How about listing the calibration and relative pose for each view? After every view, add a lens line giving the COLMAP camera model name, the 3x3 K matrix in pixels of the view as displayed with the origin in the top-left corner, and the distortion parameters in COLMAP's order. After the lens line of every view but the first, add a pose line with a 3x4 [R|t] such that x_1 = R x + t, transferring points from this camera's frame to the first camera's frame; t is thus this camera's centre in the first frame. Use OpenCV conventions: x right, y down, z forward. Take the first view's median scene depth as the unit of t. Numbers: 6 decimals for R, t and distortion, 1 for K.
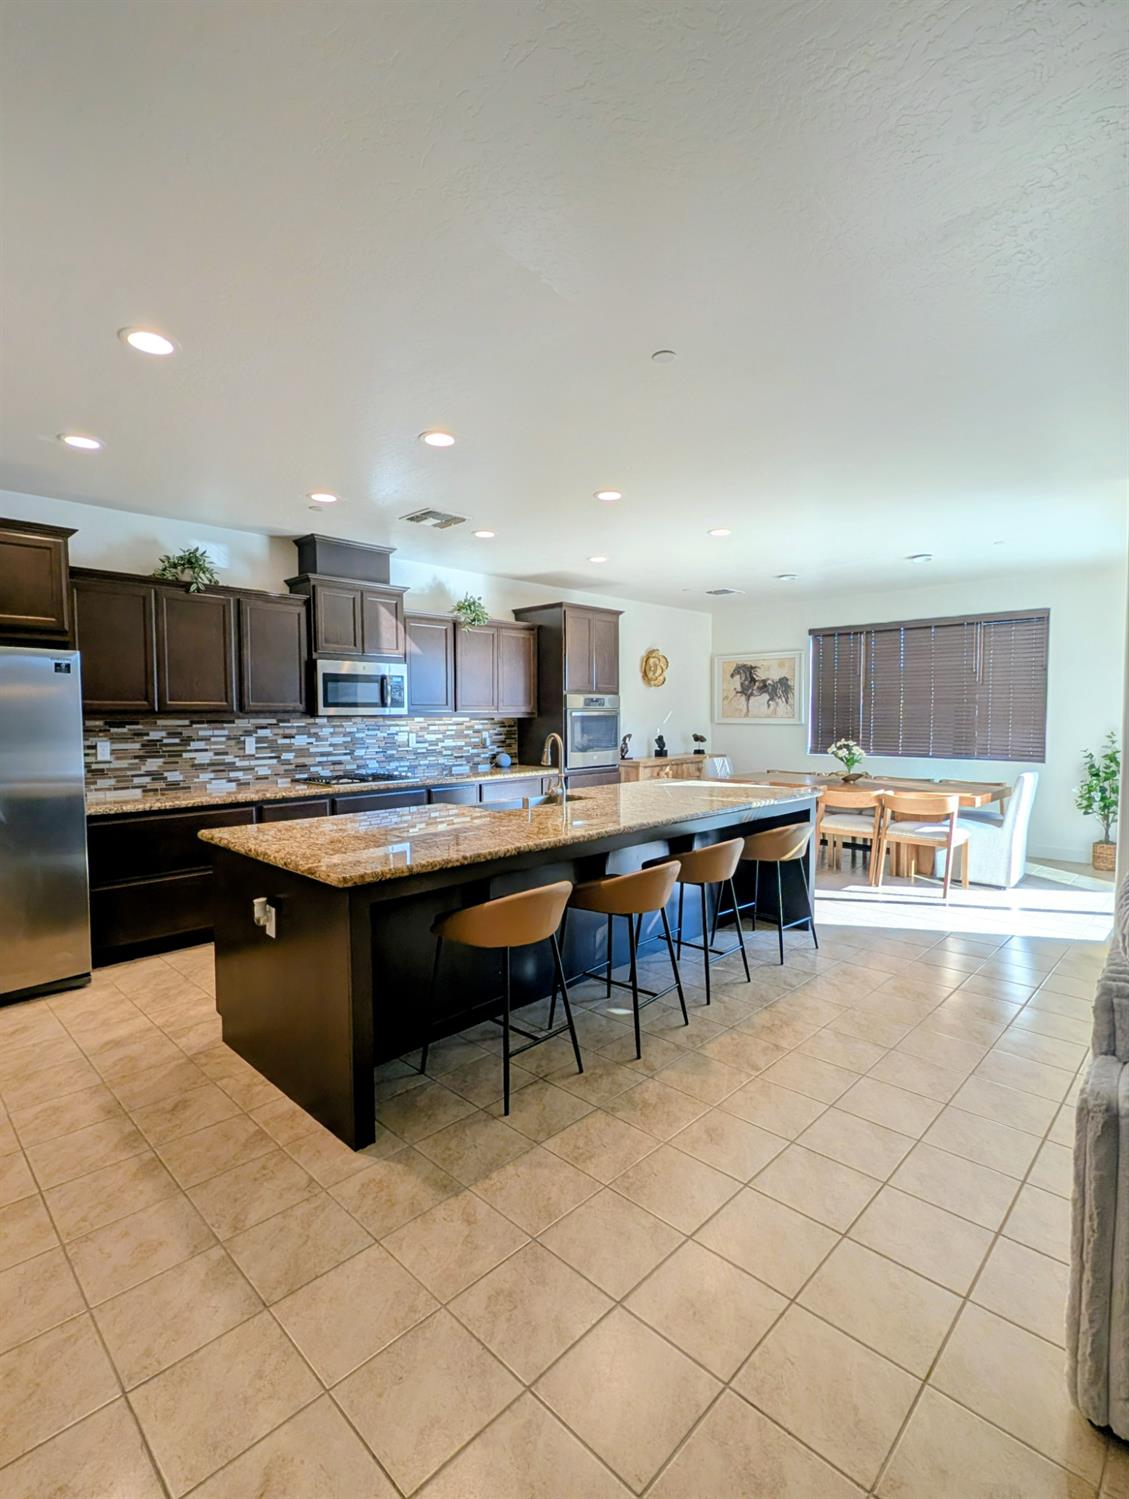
lens RADIAL K [[693.0, 0, 564.5], [0, 693.0, 749.5], [0, 0, 1]] dist [-0.005410, -0.000307]
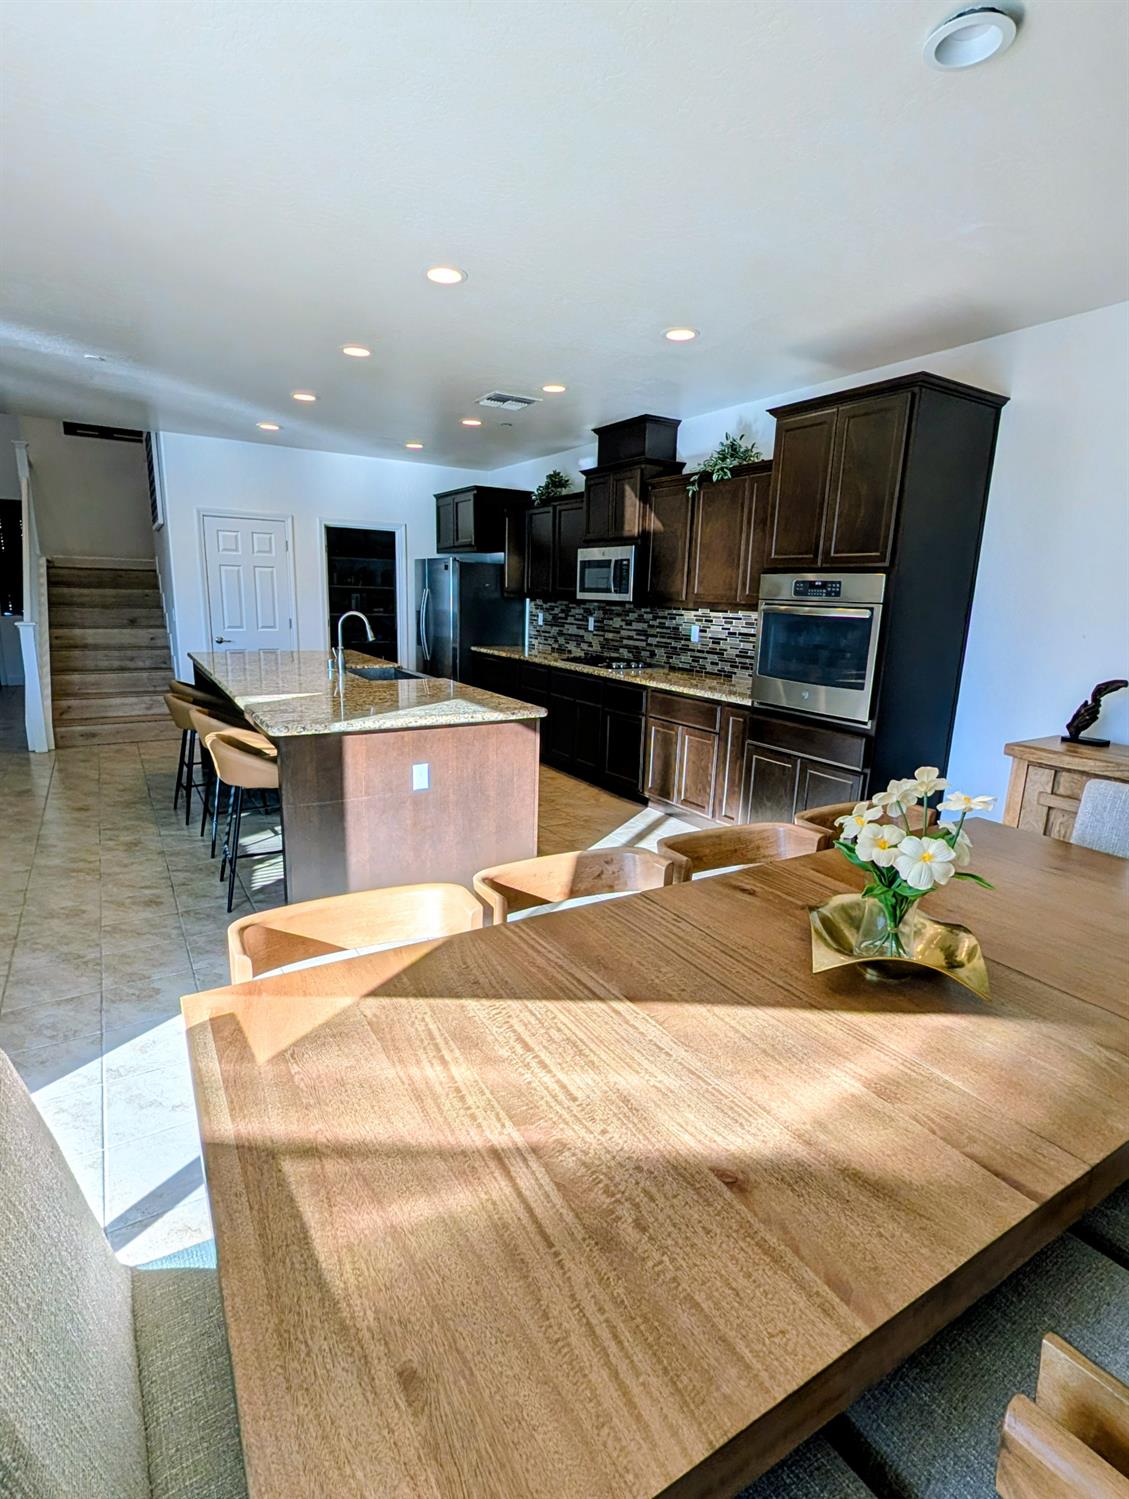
lens RADIAL K [[726.1, 0, 564.5], [0, 726.1, 749.5], [0, 0, 1]] dist [-0.013671, 0.000452]
pose [[-0.230794, 0.201820, -0.951842, 0.774814], [-0.086094, 0.970179, 0.226583, -0.072094], [0.969186, 0.134242, -0.206536, 1.167125]]
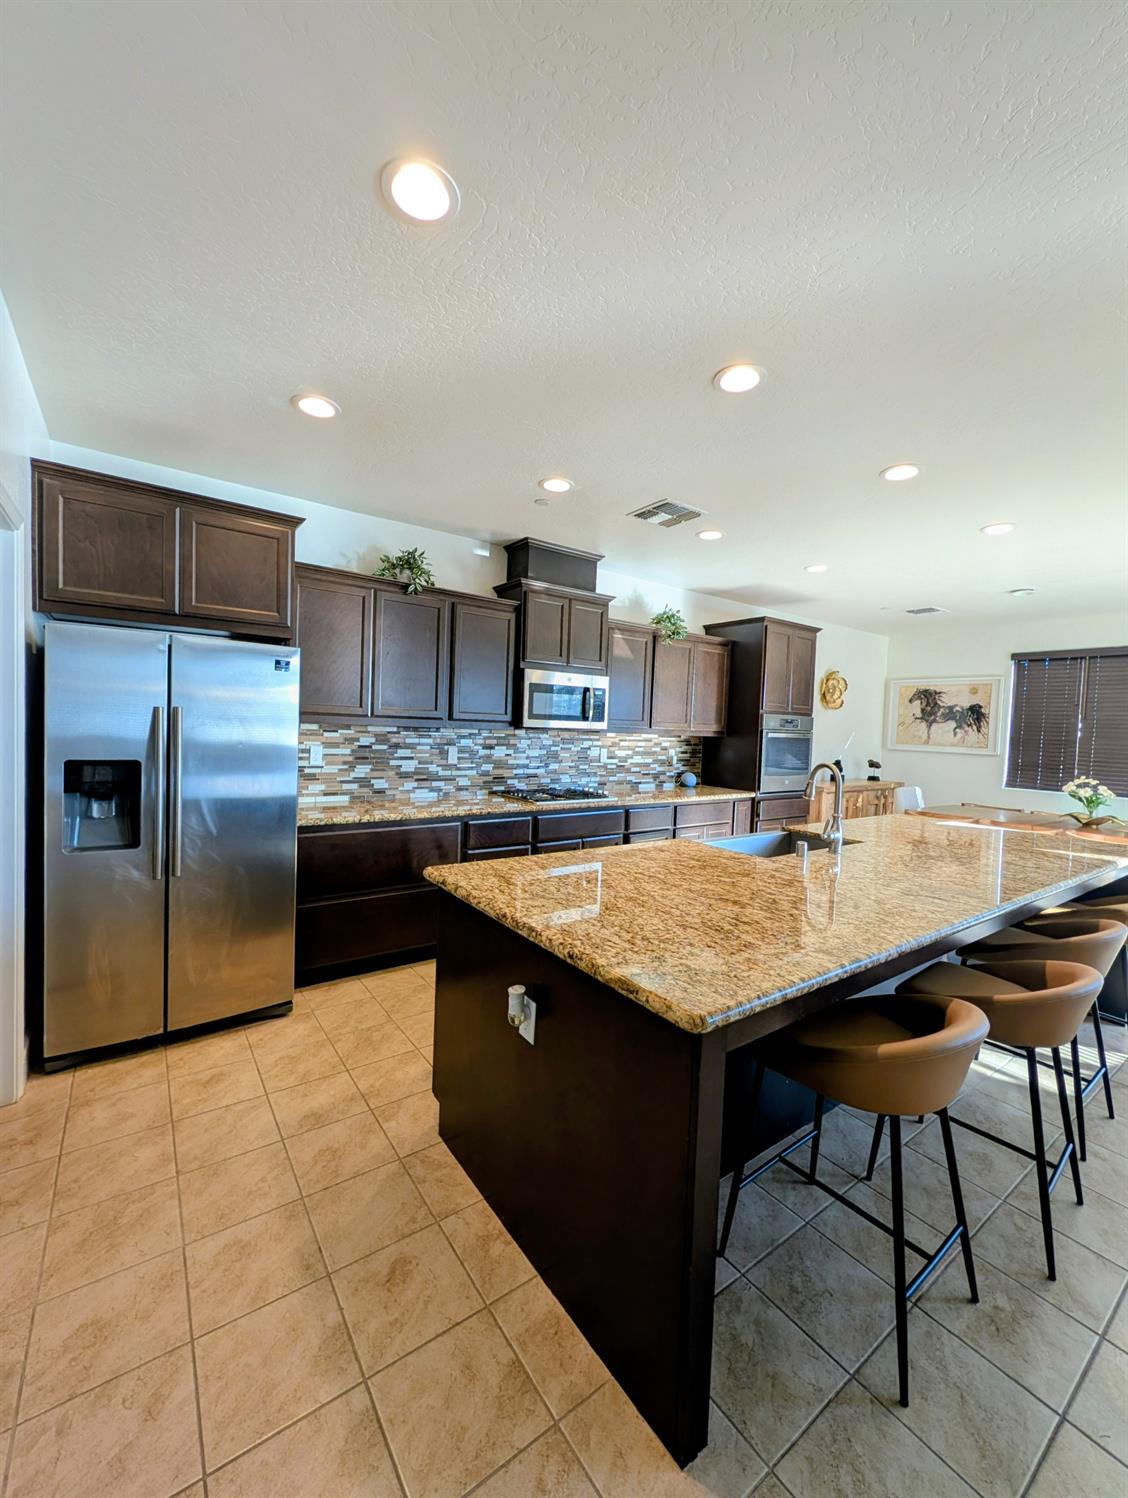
lens RADIAL K [[580.5, 0, 564.0], [0, 580.5, 749.0], [0, 0, 1]] dist [-0.005928, 0.000441]
pose [[0.984132, 0.046142, -0.171331, -0.150598], [-0.048773, 0.998747, -0.011175, -0.011977], [0.170601, 0.019354, 0.985150, 0.208970]]
